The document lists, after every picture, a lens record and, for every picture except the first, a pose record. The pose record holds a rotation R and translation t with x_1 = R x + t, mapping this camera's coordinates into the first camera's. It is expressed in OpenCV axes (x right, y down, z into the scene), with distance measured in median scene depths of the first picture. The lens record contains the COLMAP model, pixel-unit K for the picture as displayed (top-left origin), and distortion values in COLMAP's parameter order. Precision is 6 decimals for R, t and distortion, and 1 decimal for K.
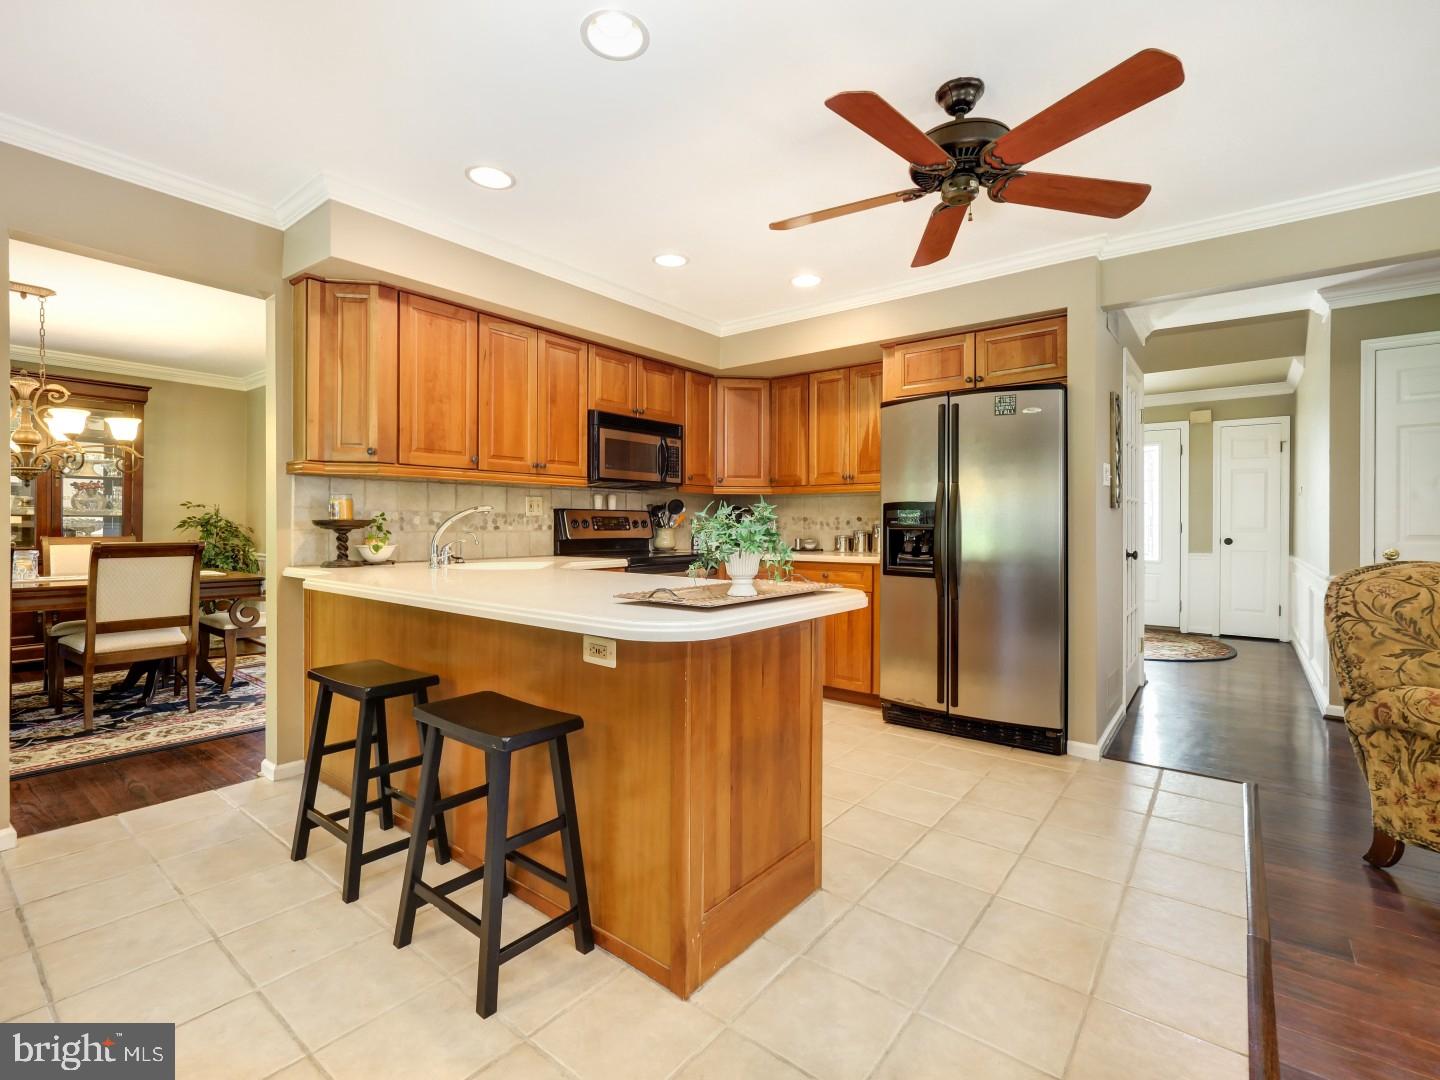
lens RADIAL K [[658.3, 0, 717.3], [0, 658.3, 539.1], [0, 0, 1]] dist [0.001077, 0.000004]
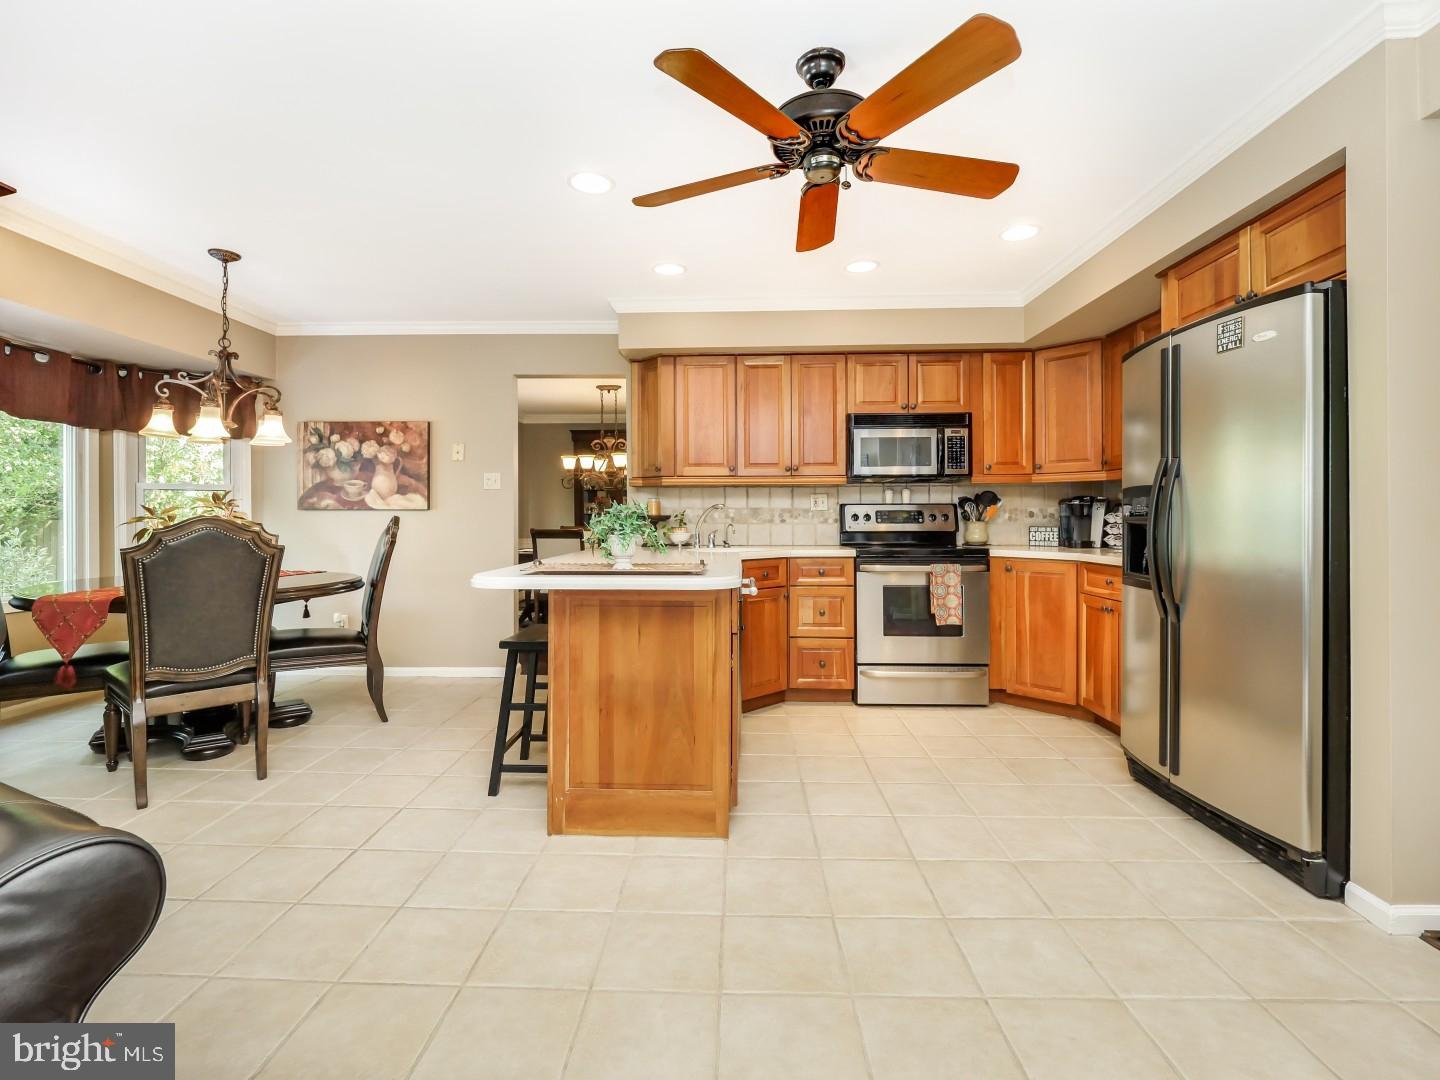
lens RADIAL K [[658.3, 0, 713.3], [0, 658.3, 524.8], [0, 0, 1]] dist [0.001077, 0.000004]
pose [[0.599191, 0.003199, -0.800600, 0.558456], [-0.015135, 0.999859, -0.007333, 0.000939], [0.800463, 0.016511, 0.599155, 0.160759]]
